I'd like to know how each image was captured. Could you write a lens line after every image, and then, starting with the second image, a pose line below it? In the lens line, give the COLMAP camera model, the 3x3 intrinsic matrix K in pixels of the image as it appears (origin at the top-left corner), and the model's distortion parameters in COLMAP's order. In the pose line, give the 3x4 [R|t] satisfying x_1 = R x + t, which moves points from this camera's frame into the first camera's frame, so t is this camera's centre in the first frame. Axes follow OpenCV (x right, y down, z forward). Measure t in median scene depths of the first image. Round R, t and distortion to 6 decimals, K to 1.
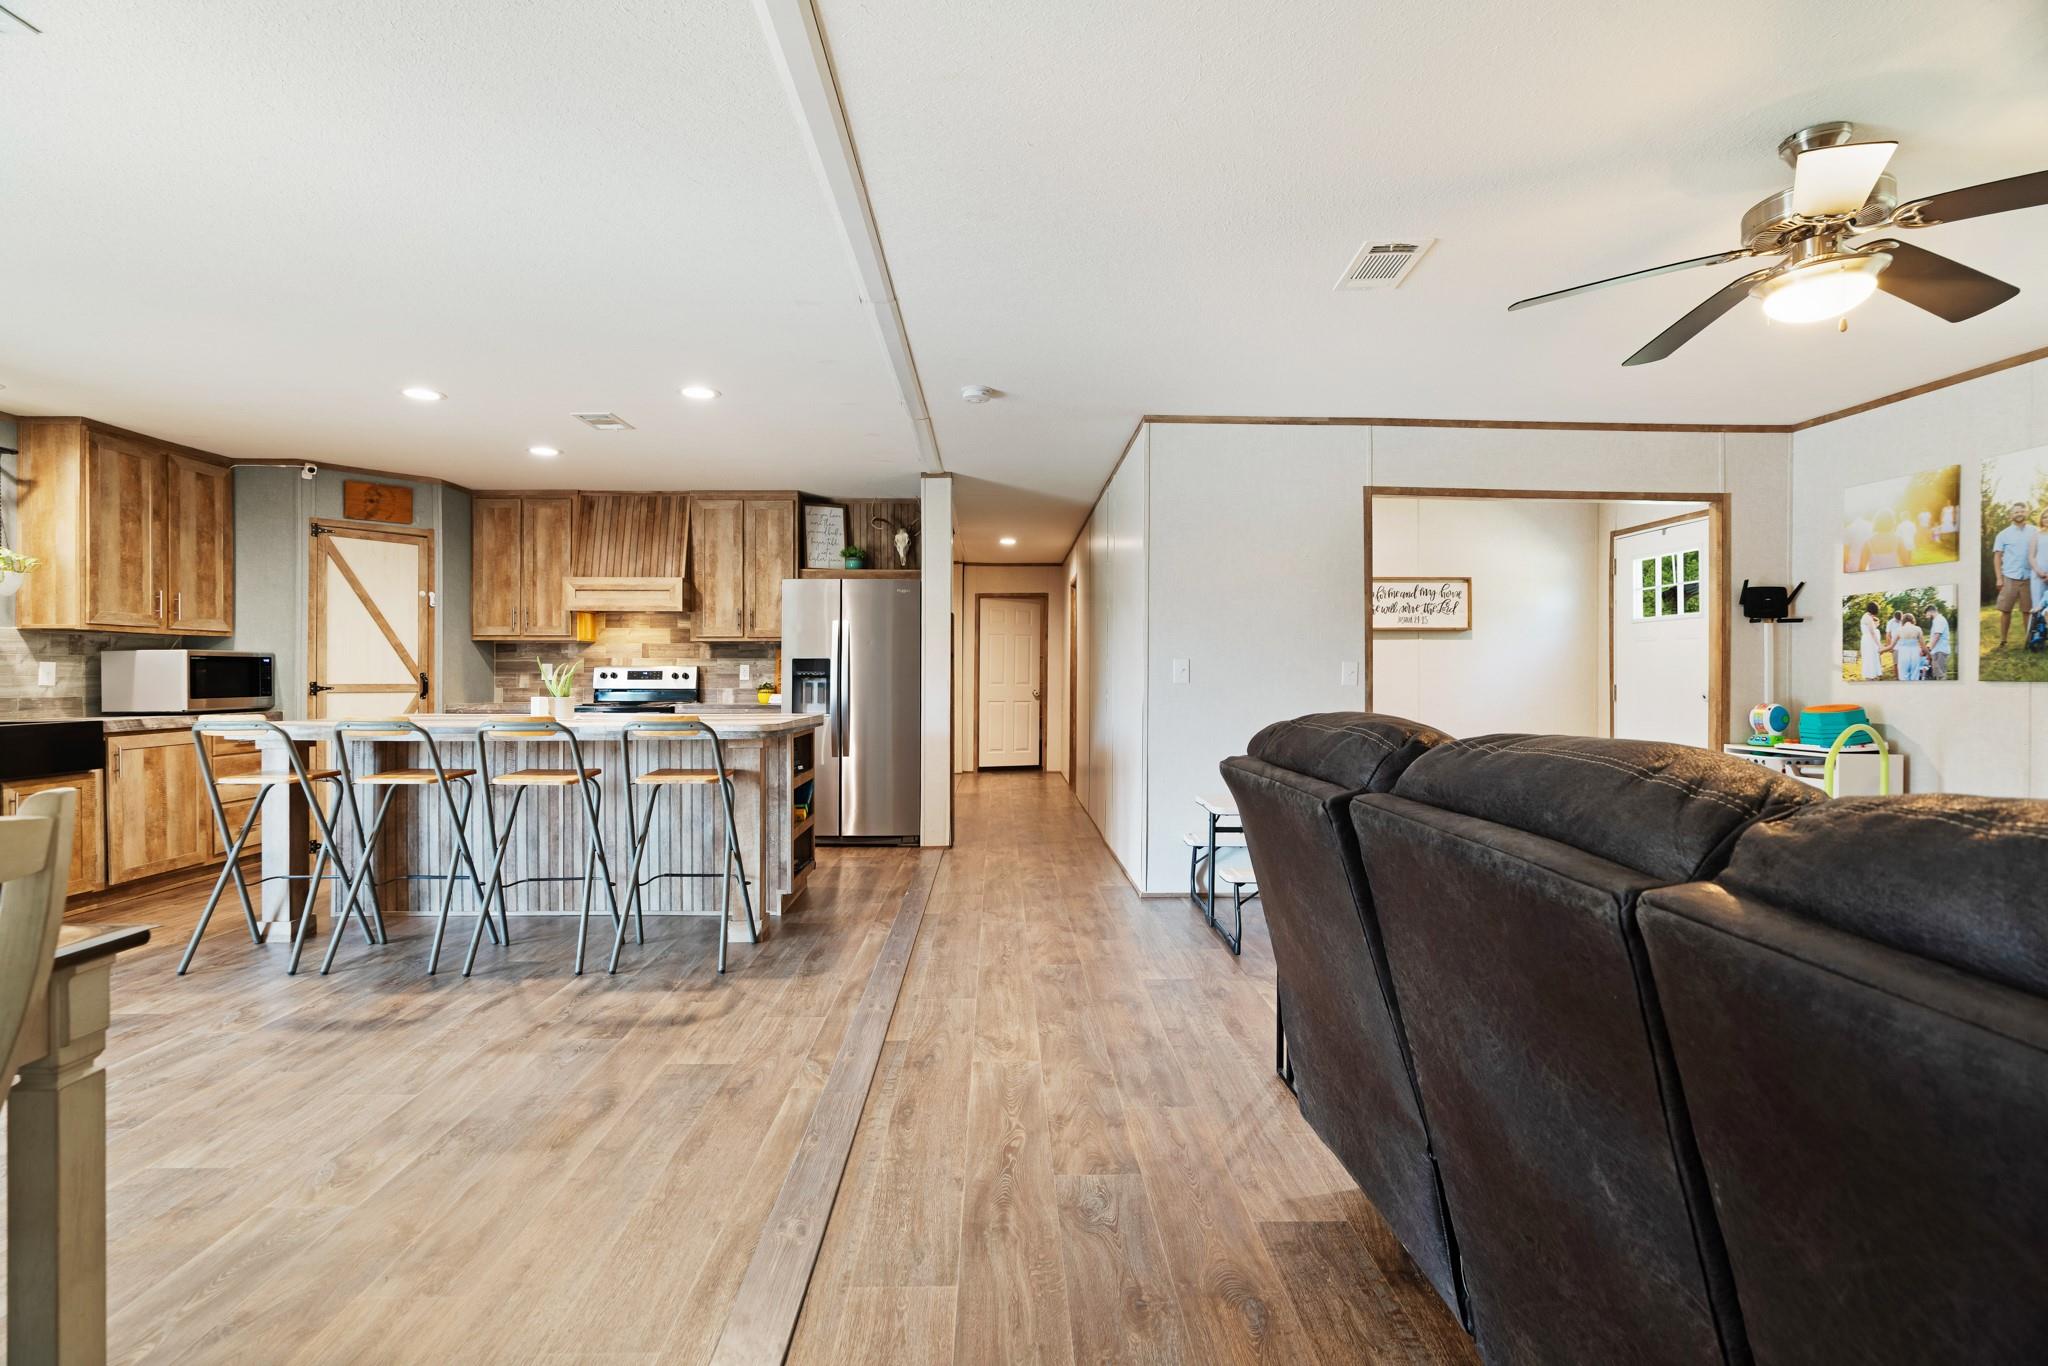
lens RADIAL K [[930.7, 0, 1012.0], [0, 930.7, 671.1], [0, 0, 1]] dist [-0.017847, 0.008076]
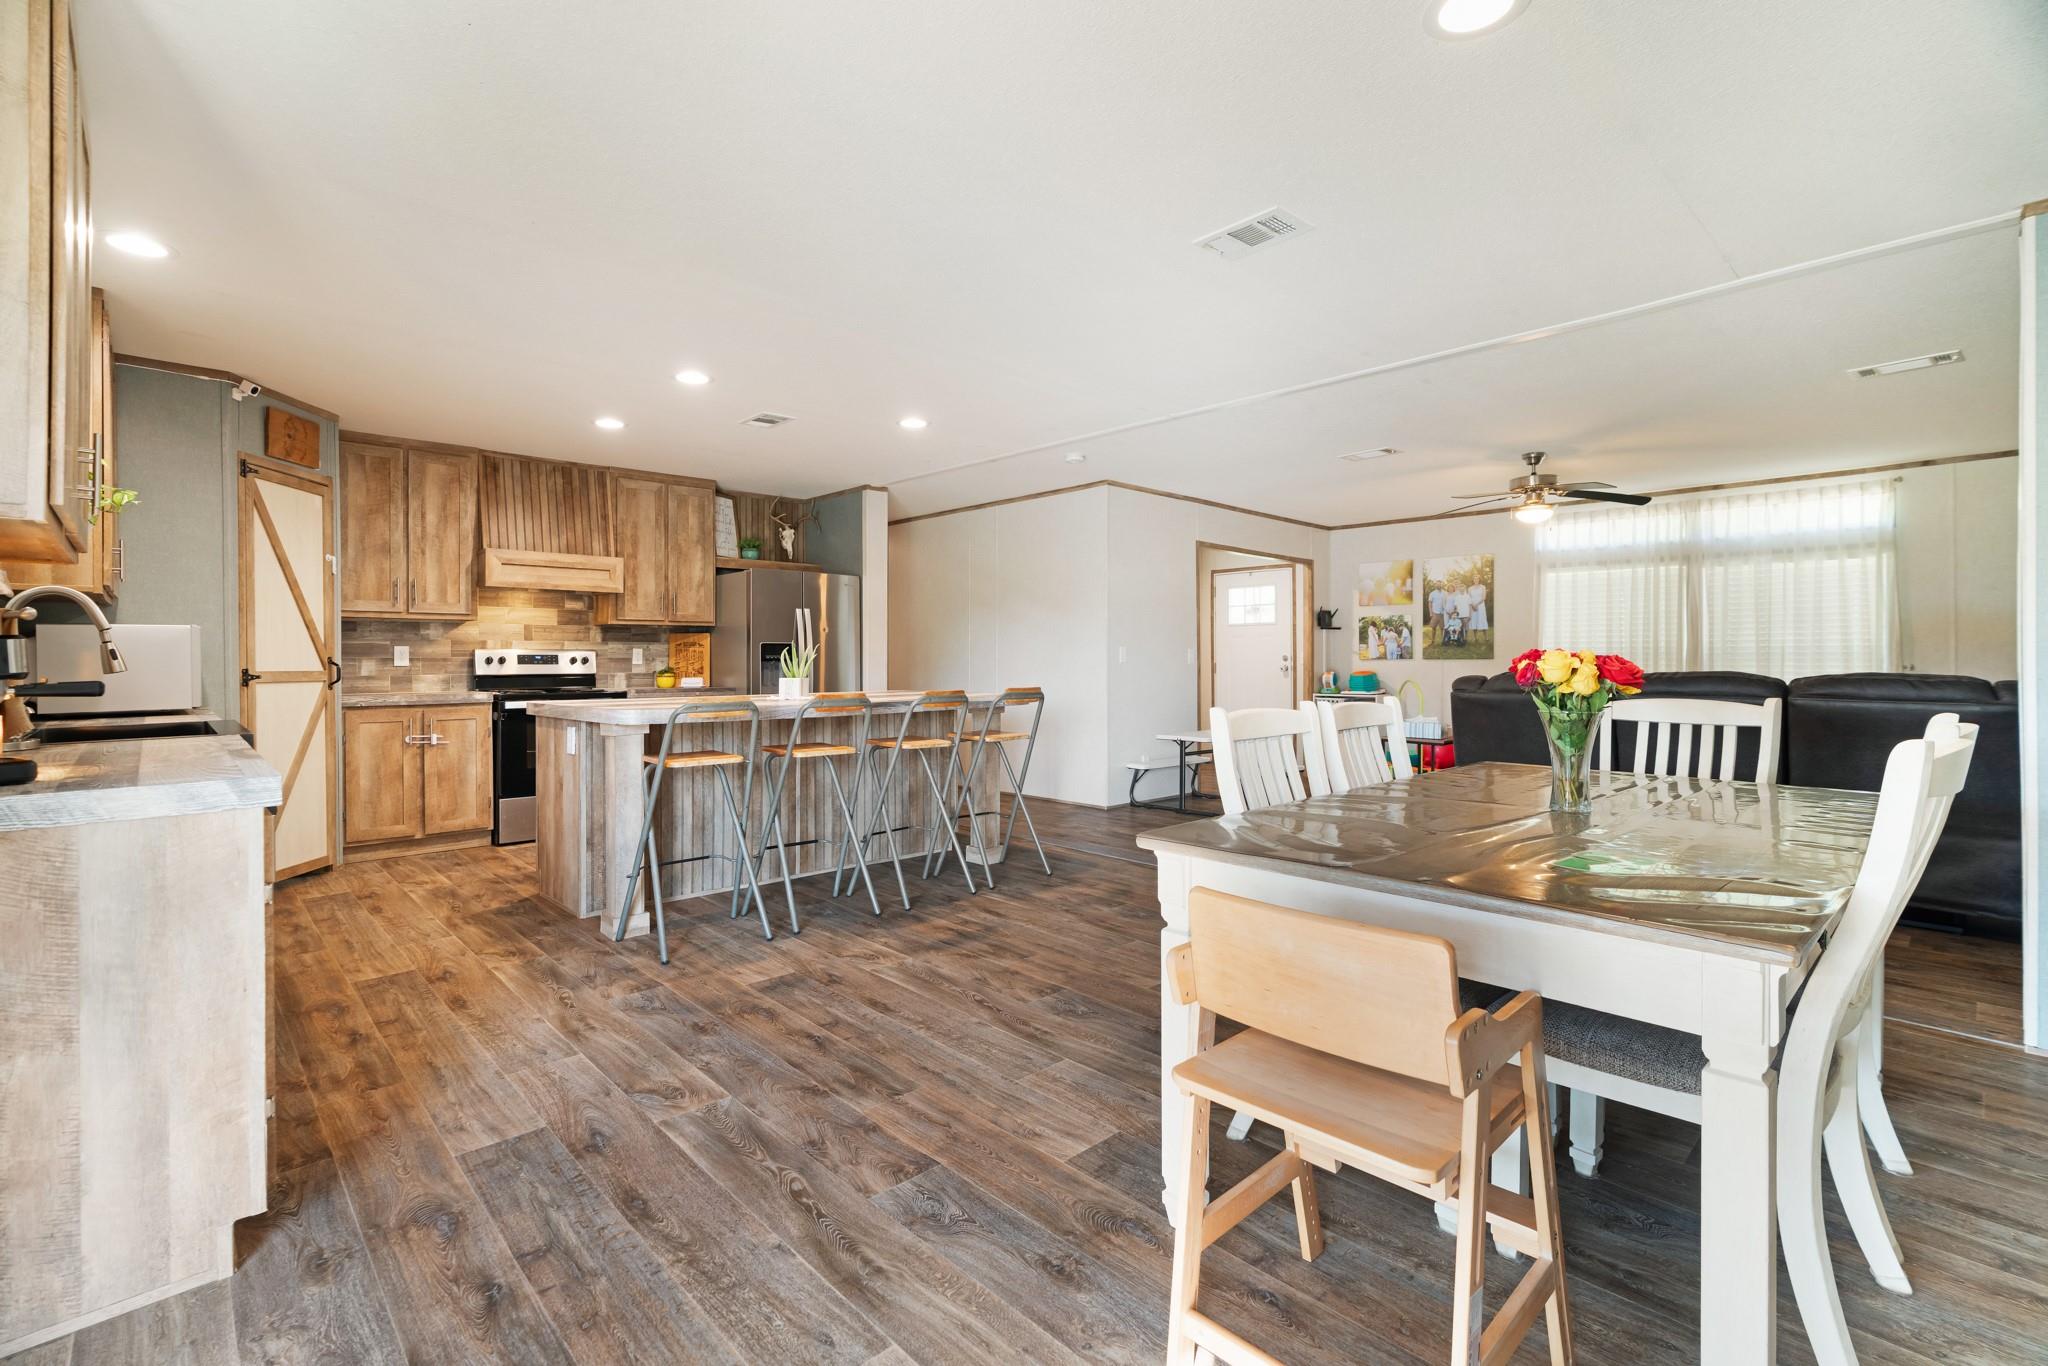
lens RADIAL K [[925.2, 0, 1016.8], [0, 925.2, 657.2], [0, 0, 1]] dist [-0.013890, 0.000690]
pose [[0.738297, -0.001496, 0.674475, -0.843310], [0.001166, 0.999999, 0.000942, 0.002281], [-0.674475, 0.000091, 0.738298, 0.018446]]
